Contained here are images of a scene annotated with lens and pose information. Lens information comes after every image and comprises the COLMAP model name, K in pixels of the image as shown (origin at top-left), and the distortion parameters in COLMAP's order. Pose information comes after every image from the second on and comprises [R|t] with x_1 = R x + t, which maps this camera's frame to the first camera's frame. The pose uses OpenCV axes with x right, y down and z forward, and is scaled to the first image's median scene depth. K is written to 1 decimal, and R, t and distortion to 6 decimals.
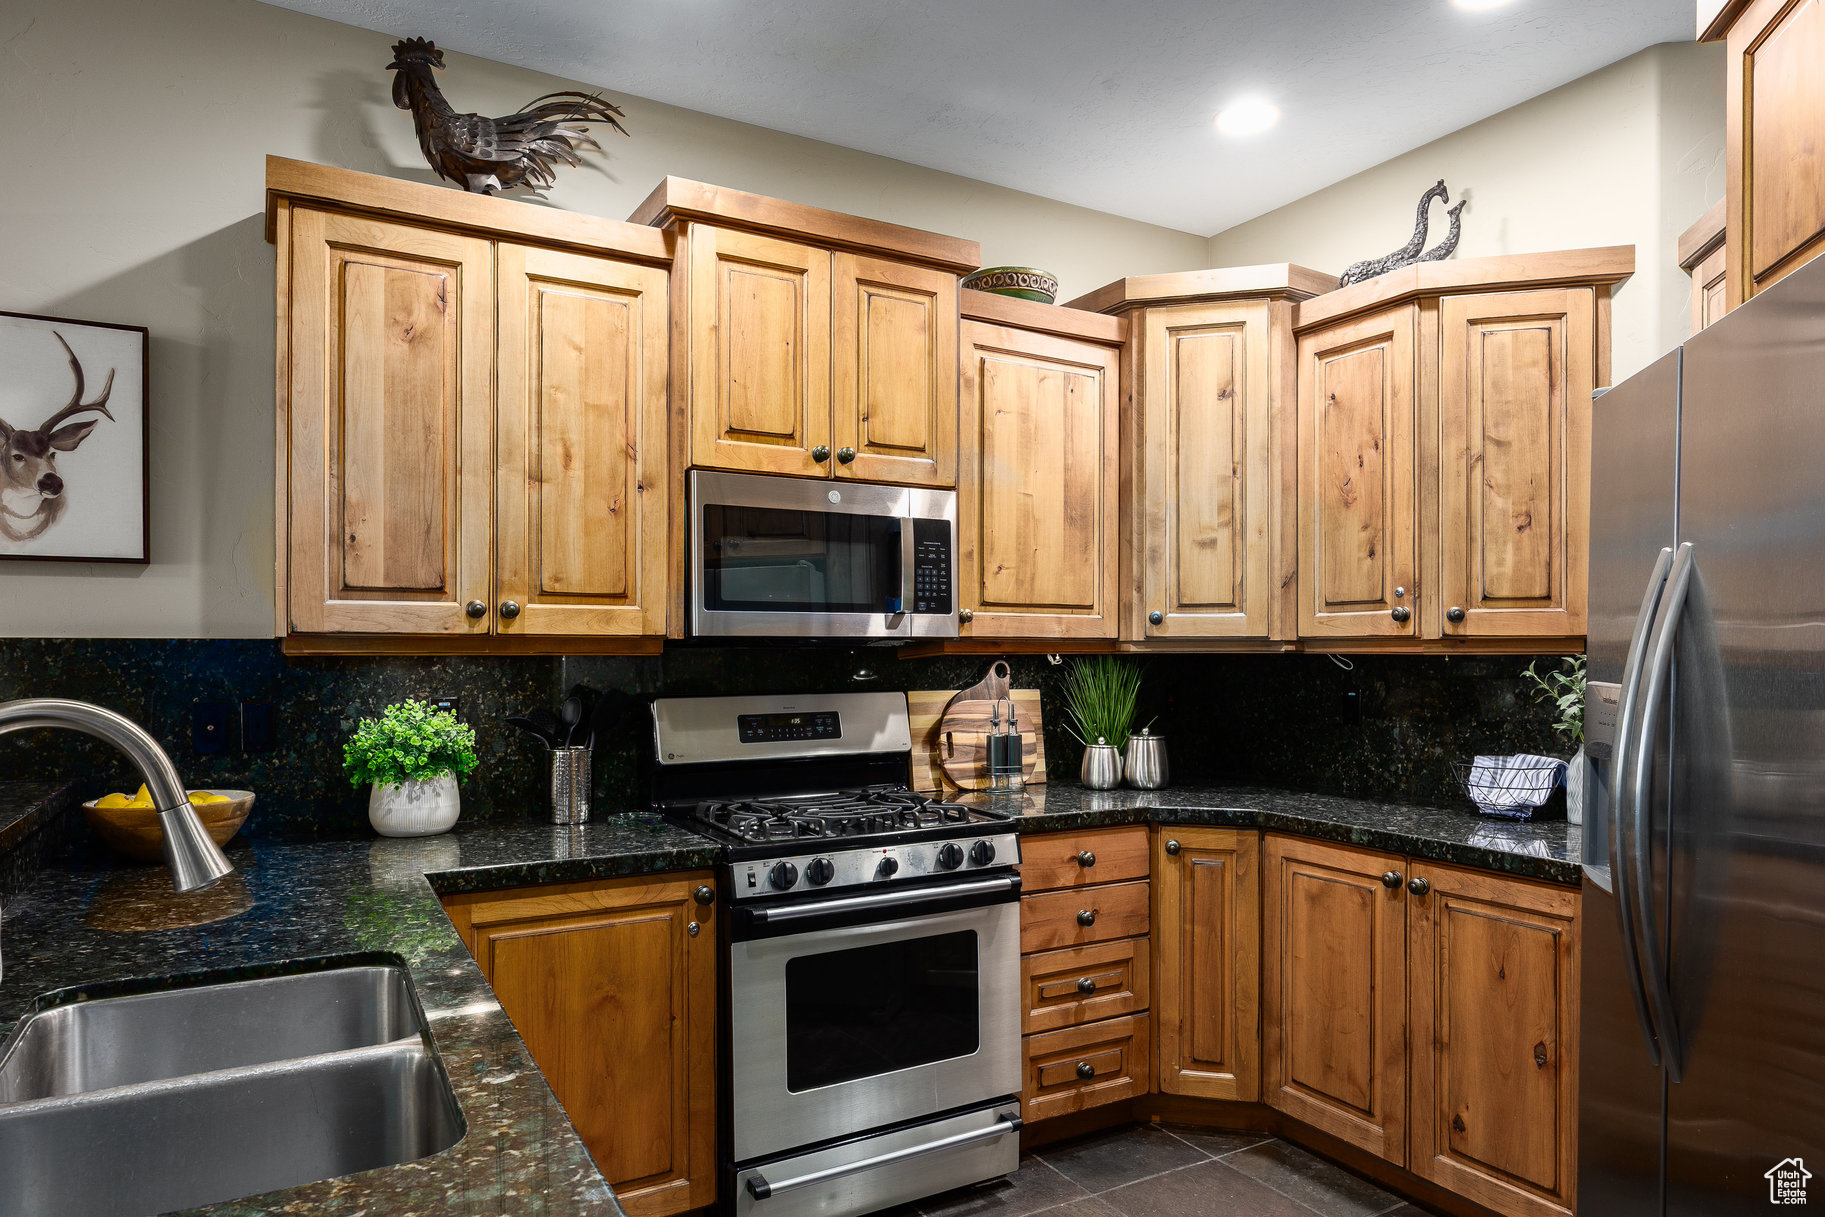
lens RADIAL K [[1138.9, 0, 915.0], [0, 1138.9, 624.2], [0, 0, 1]] dist [-0.002747, -0.002212]
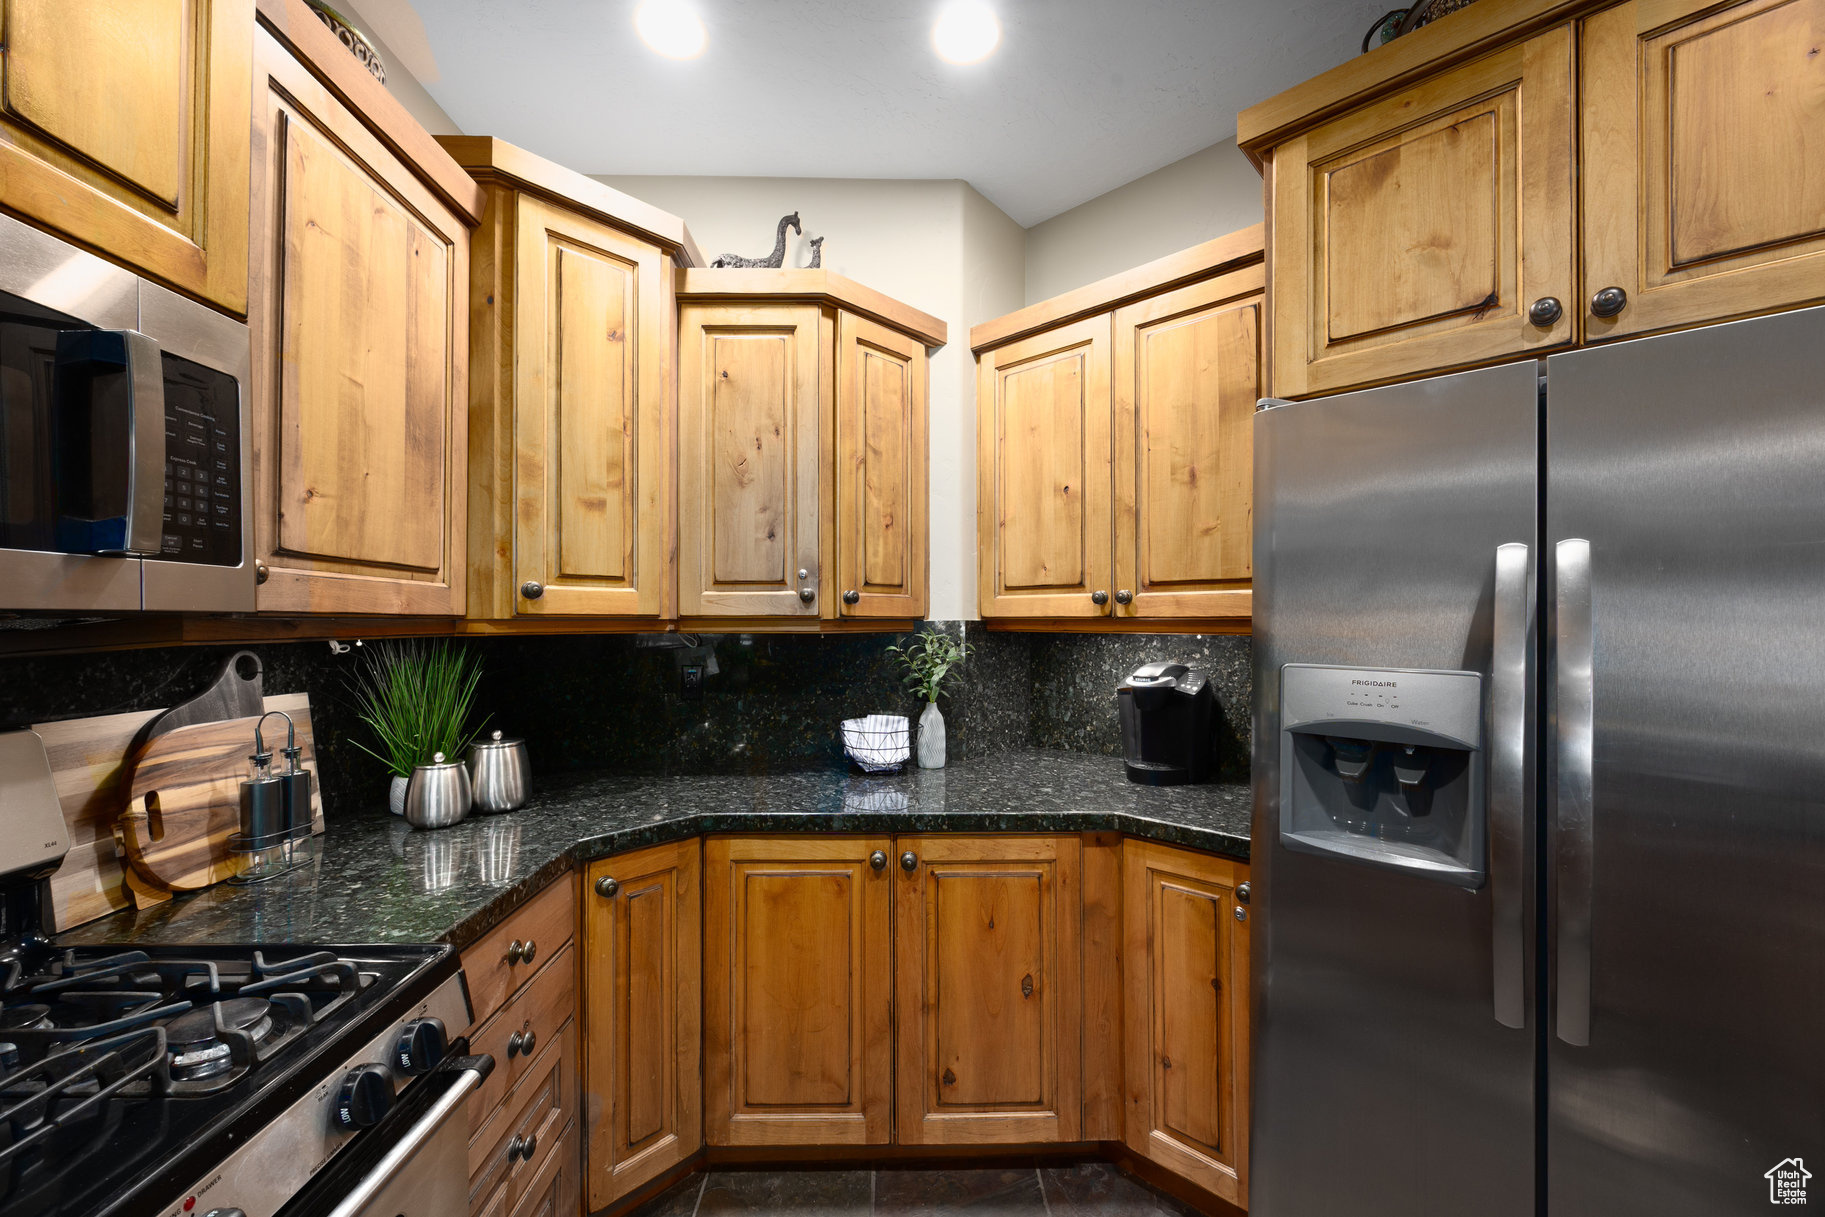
lens RADIAL K [[703.8, 0, 908.7], [0, 703.8, 611.0], [0, 0, 1]] dist [-0.005743, 0.000930]
pose [[0.473759, 0.012213, 0.880570, -0.096539], [-0.019035, 0.999812, -0.003626, 0.005965], [-0.880449, -0.015044, 0.473902, 0.578780]]
